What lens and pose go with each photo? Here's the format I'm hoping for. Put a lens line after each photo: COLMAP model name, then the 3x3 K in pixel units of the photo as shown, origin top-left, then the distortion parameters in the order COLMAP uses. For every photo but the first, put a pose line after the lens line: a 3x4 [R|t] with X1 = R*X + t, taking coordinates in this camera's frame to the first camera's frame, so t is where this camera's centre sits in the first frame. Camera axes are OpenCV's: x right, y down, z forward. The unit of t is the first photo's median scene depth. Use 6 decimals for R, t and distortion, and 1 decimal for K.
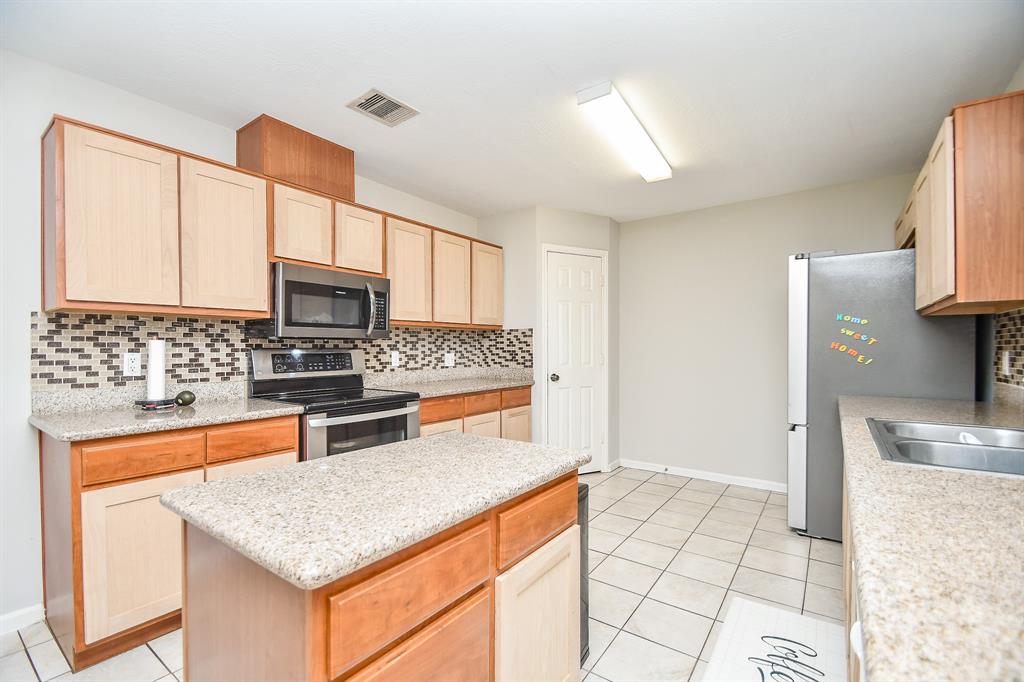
lens RADIAL K [[453.5, 0, 505.6], [0, 453.5, 355.4], [0, 0, 1]] dist [0.019918, -0.016307]
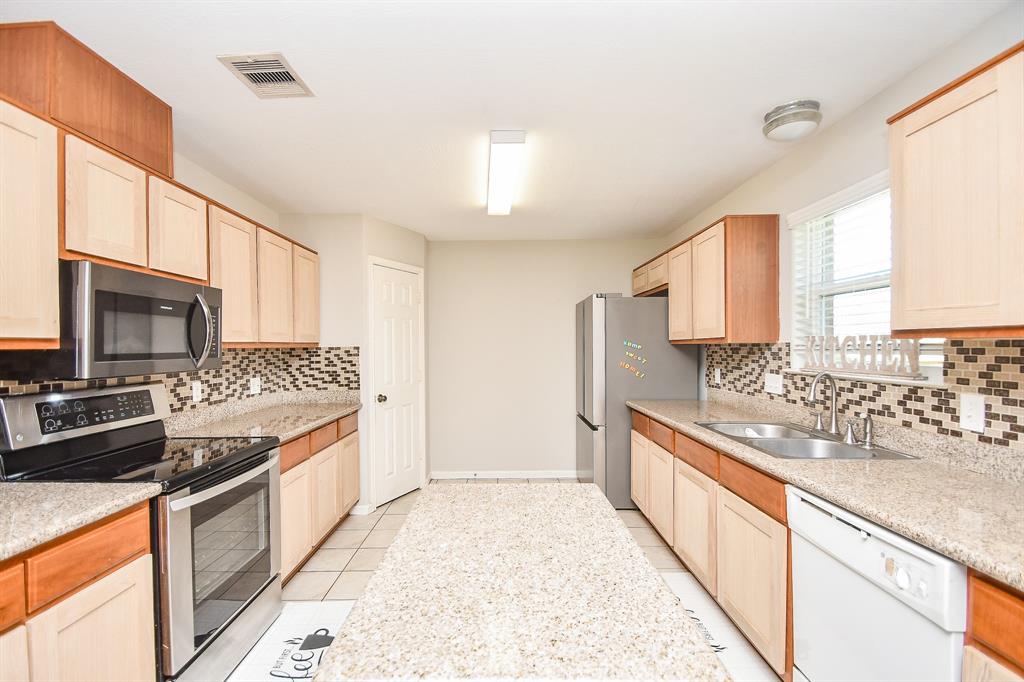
lens RADIAL K [[453.5, 0, 505.6], [0, 453.5, 355.4], [0, 0, 1]] dist [0.019918, -0.016307]
pose [[0.806220, -0.014688, 0.591433, -0.262895], [0.015042, 0.999878, 0.004327, -0.044481], [-0.591424, 0.005408, 0.806342, 0.093786]]
